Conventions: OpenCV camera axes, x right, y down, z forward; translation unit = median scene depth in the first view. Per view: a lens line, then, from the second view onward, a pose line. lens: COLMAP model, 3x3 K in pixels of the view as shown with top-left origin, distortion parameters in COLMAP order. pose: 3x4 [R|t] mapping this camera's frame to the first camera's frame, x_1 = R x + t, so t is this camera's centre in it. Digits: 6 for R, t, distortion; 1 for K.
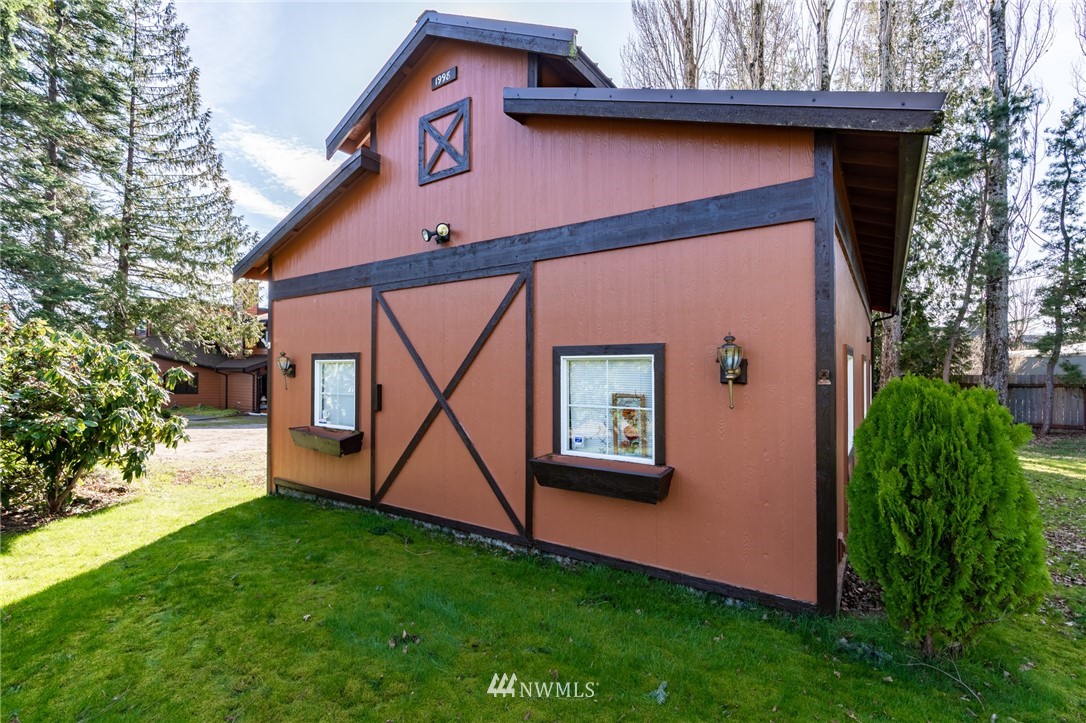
lens RADIAL K [[500.7, 0, 545.2], [0, 500.7, 358.9], [0, 0, 1]] dist [-0.004739, 0.003237]
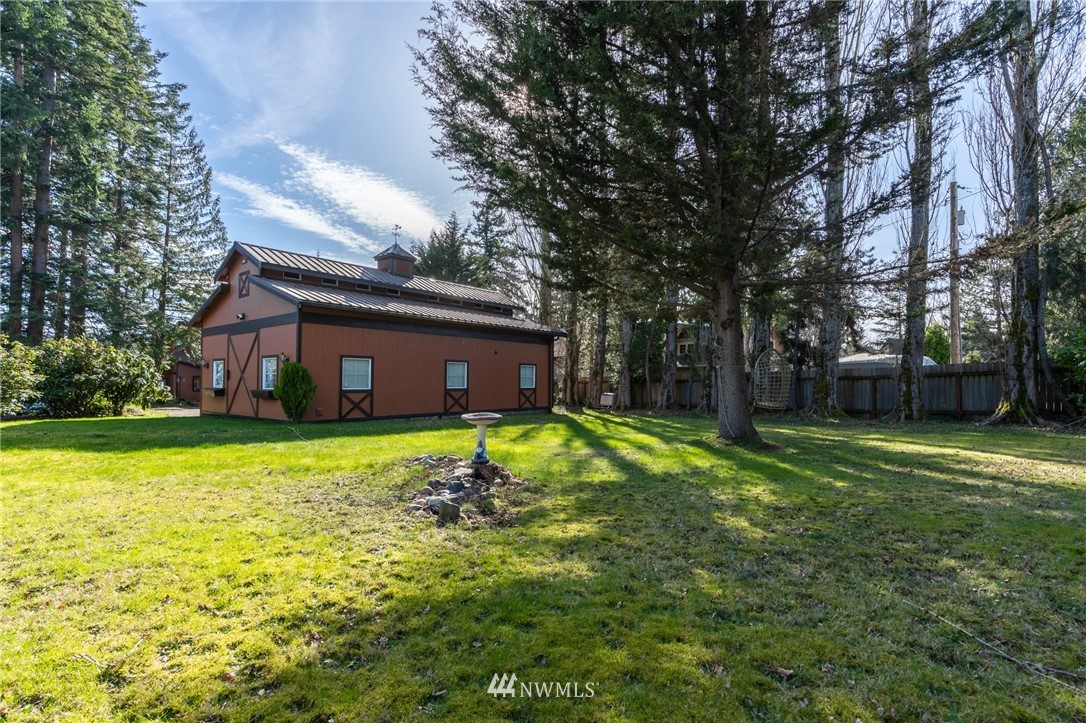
lens RADIAL K [[500.7, 0, 539.9], [0, 500.7, 367.8], [0, 0, 1]] dist [-0.004739, 0.003237]
pose [[0.996616, 0.001089, -0.082188, 0.440462], [-0.001457, 0.999989, -0.004415, 0.013824], [0.082183, 0.004520, 0.996607, -0.435466]]
